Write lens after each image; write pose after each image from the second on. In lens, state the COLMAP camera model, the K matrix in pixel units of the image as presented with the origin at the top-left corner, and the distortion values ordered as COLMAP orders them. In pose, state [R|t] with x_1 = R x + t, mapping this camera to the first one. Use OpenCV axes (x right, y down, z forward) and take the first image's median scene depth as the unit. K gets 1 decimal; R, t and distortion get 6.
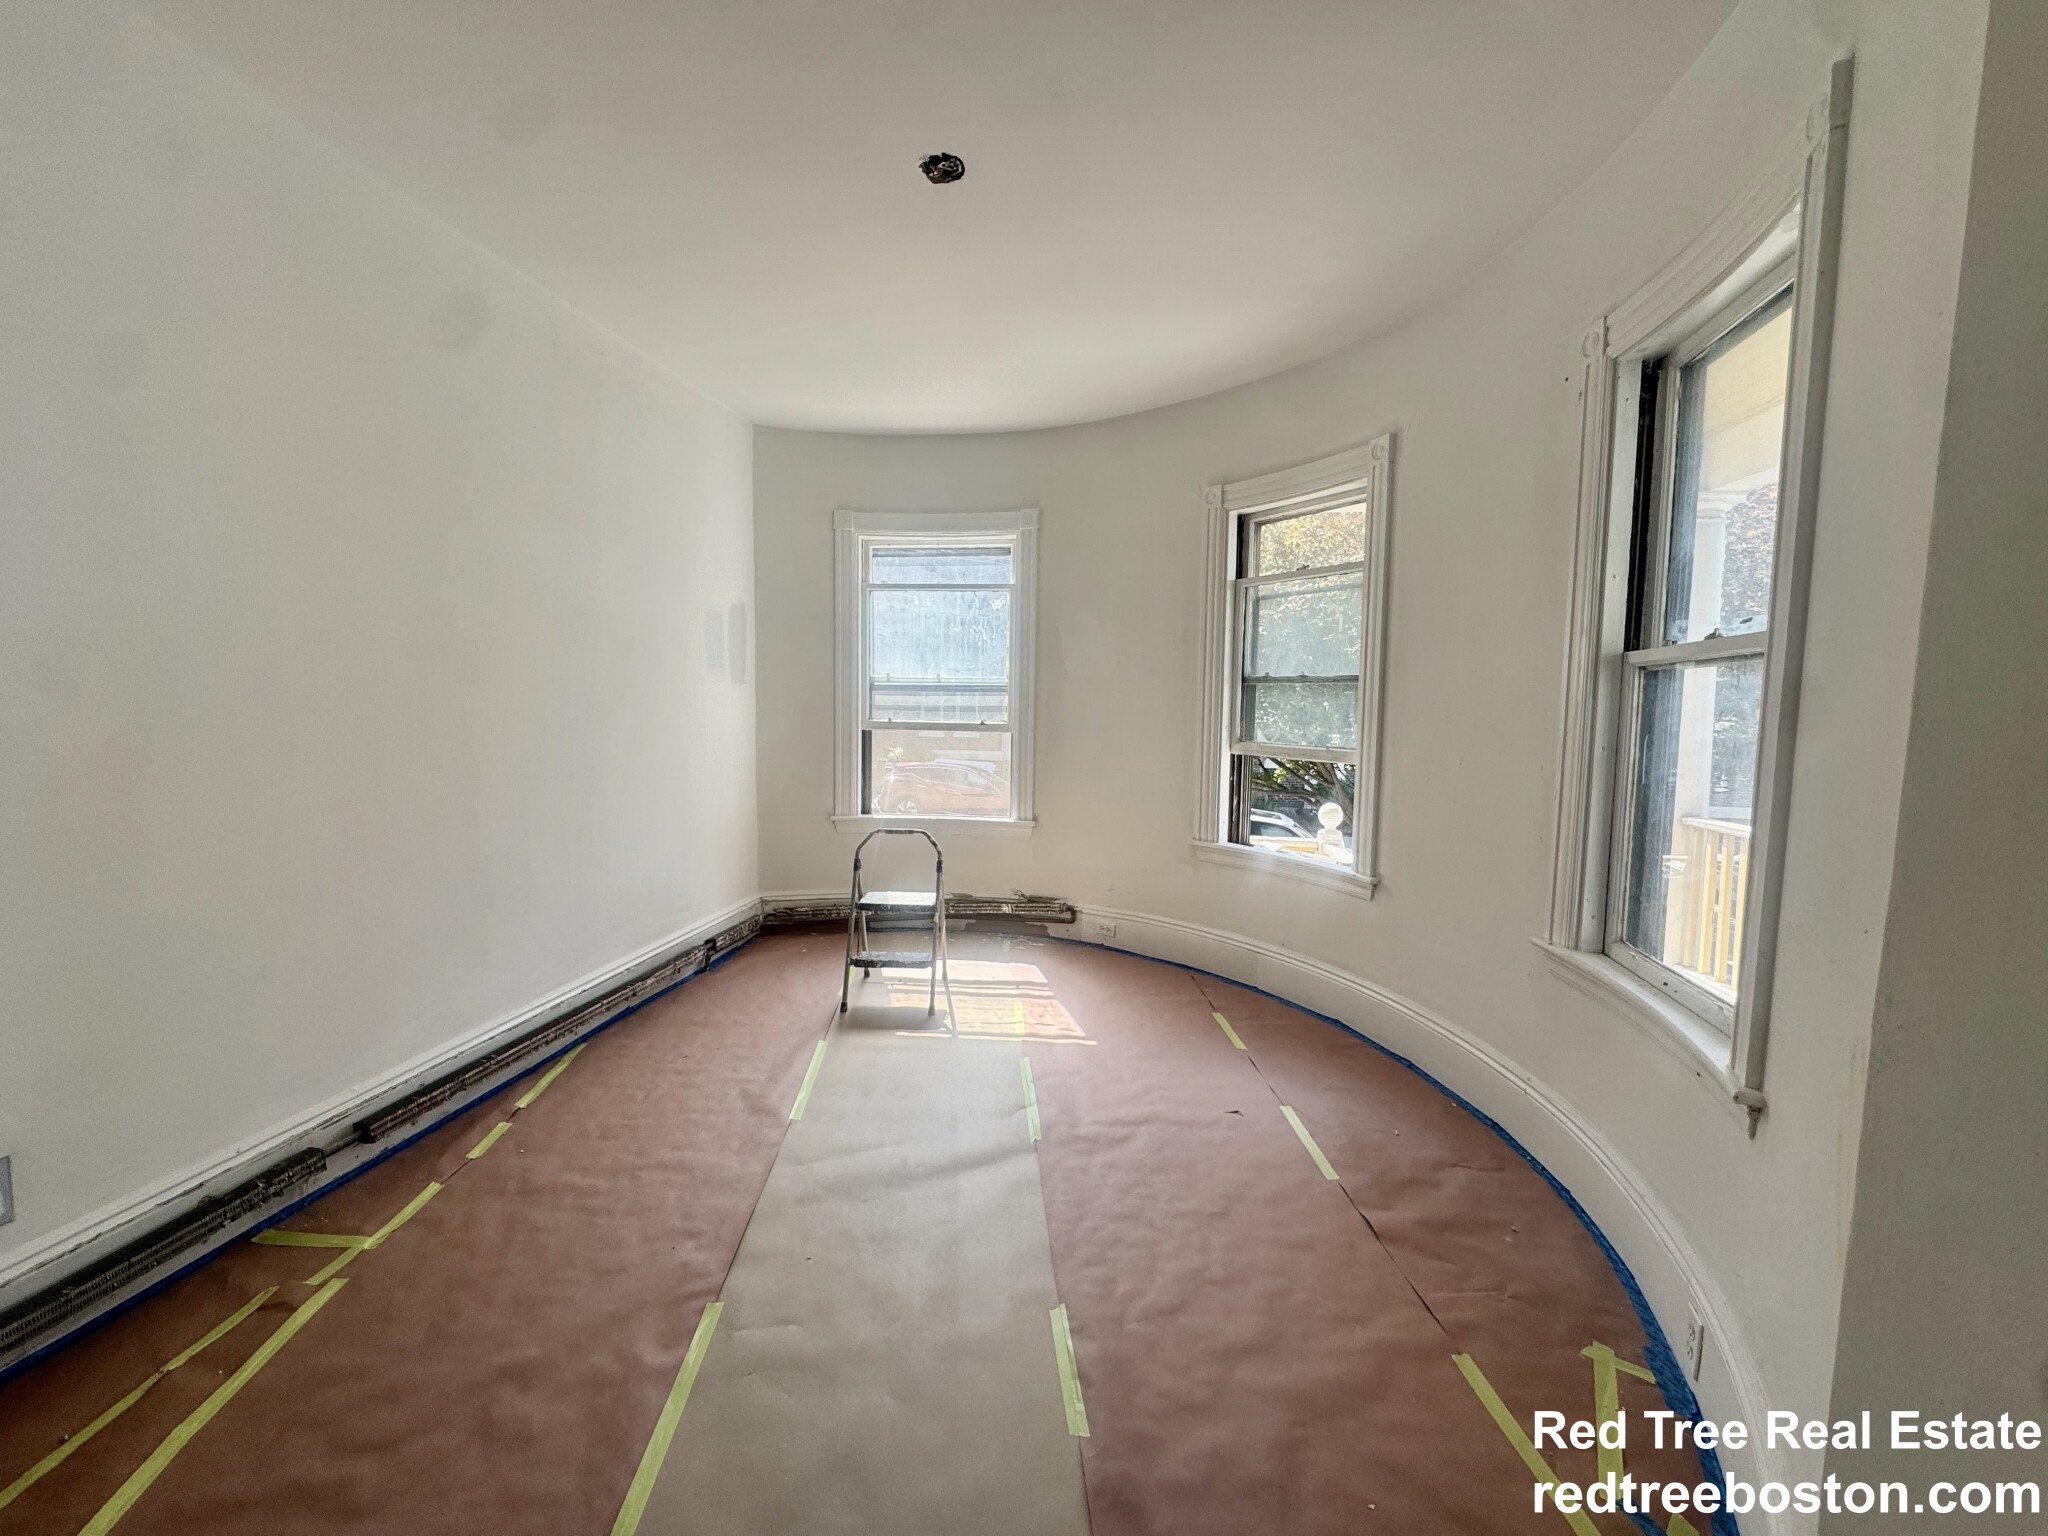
lens RADIAL K [[817.8, 0, 1023.3], [0, 817.8, 766.0], [0, 0, 1]] dist [-0.004171, 0.001297]
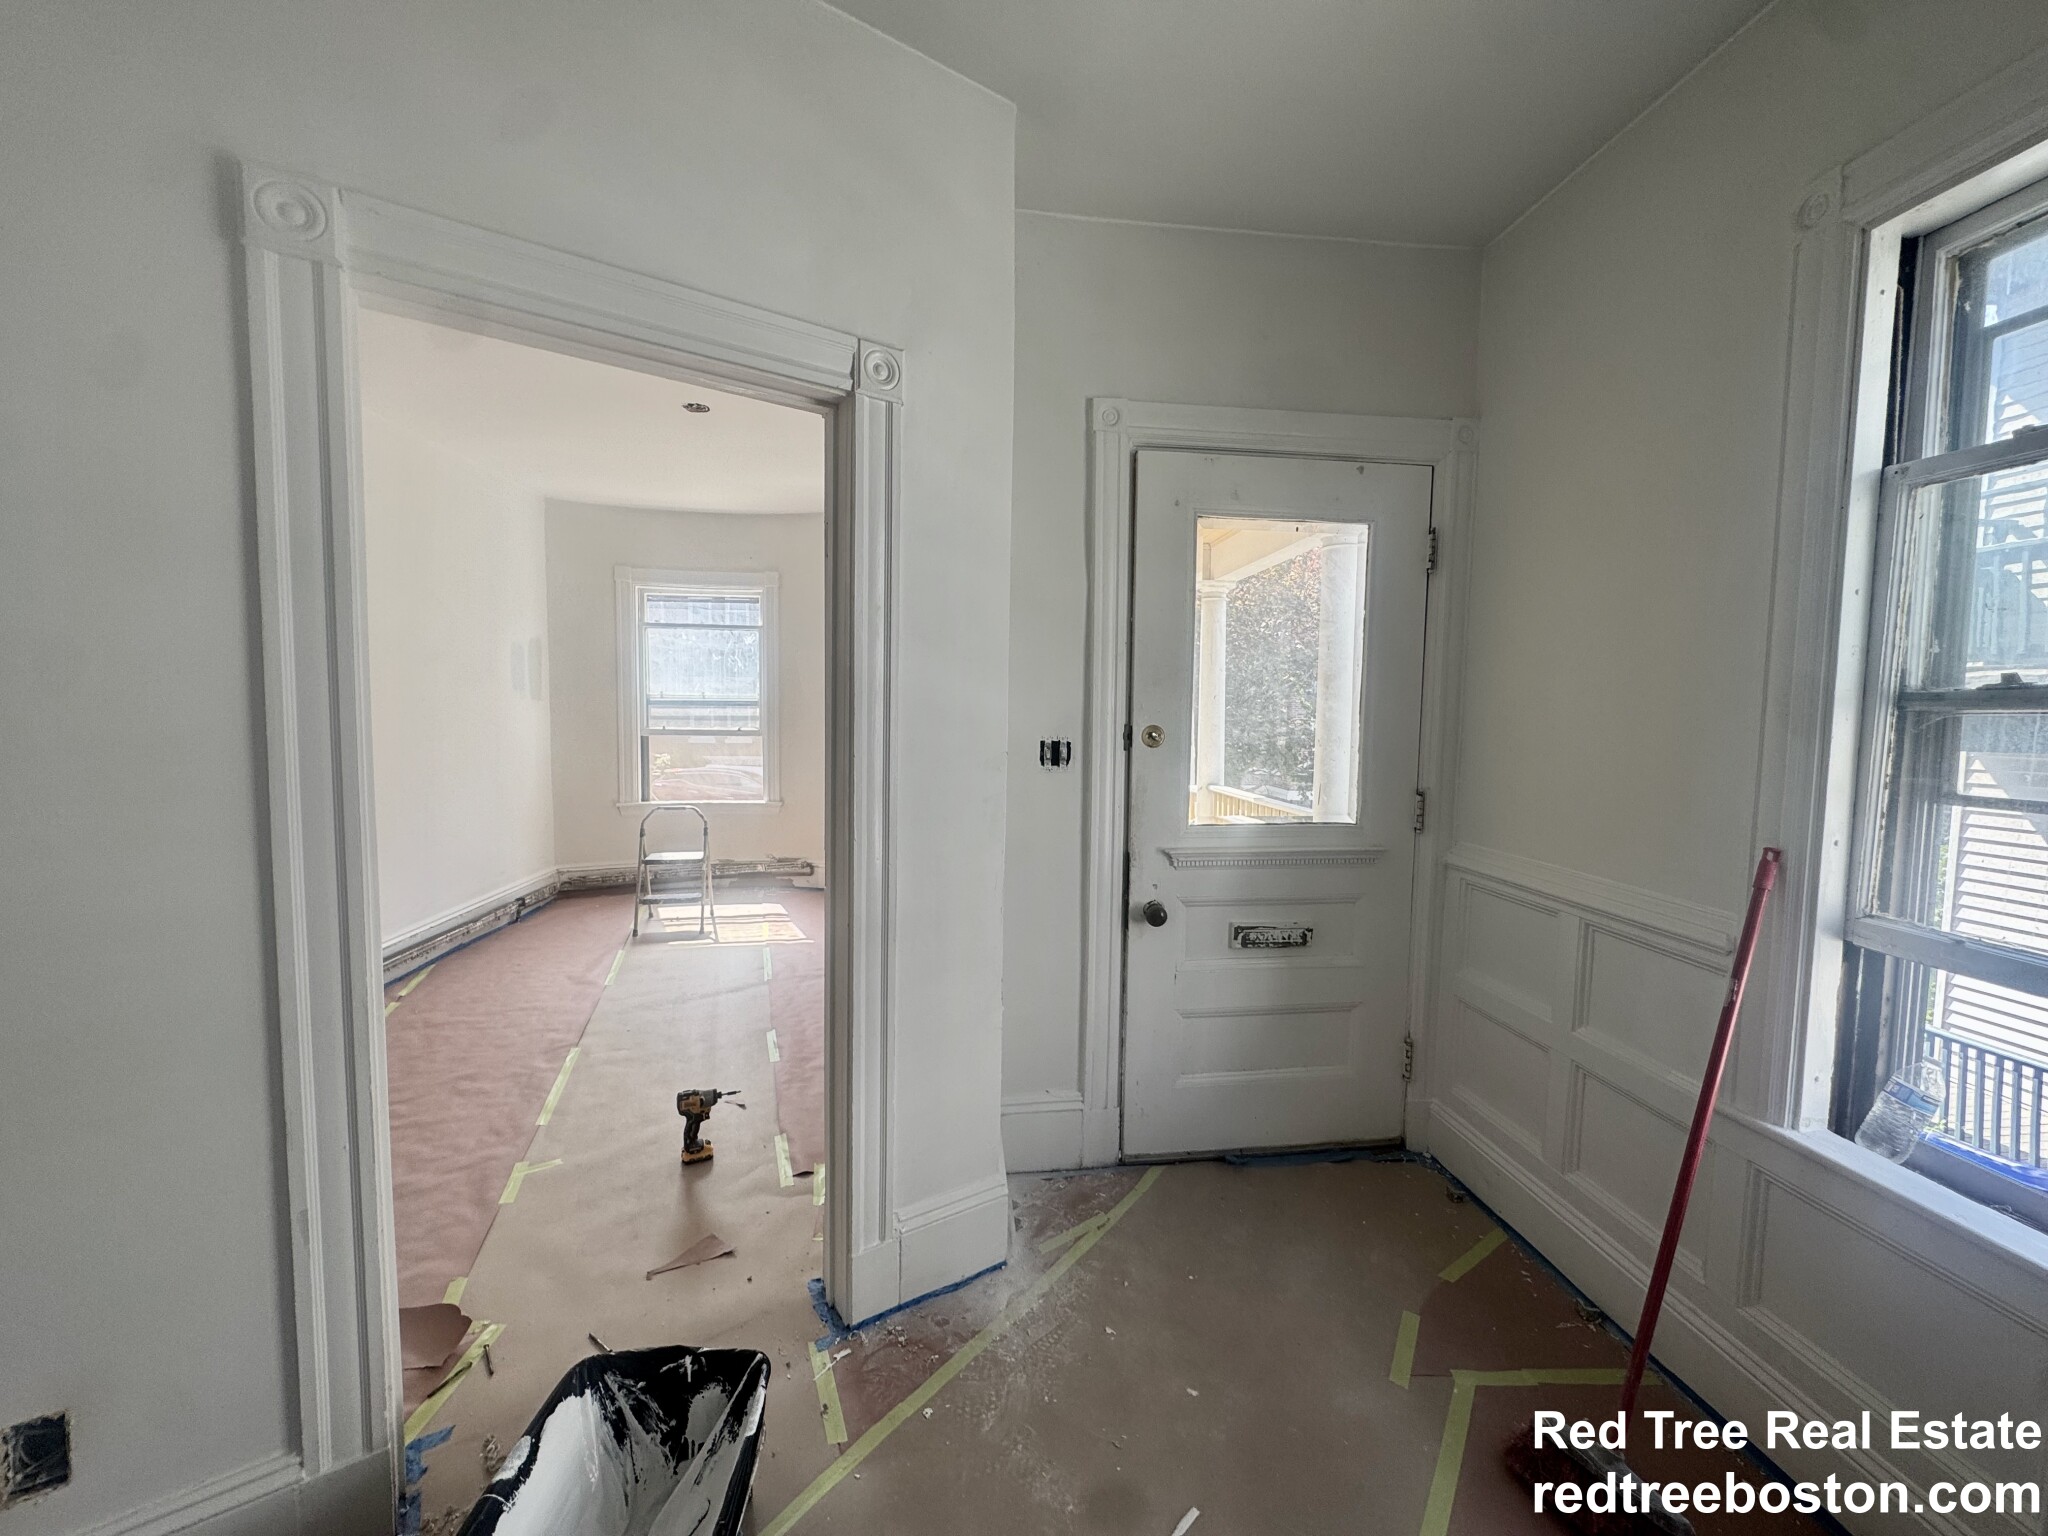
lens RADIAL K [[817.8, 0, 1020.6], [0, 817.8, 764.4], [0, 0, 1]] dist [-0.004171, 0.001297]
pose [[0.966550, -0.021216, 0.255599, 0.058447], [0.023013, 0.999727, -0.004043, 0.022666], [-0.255444, 0.009790, 0.966774, -0.453285]]
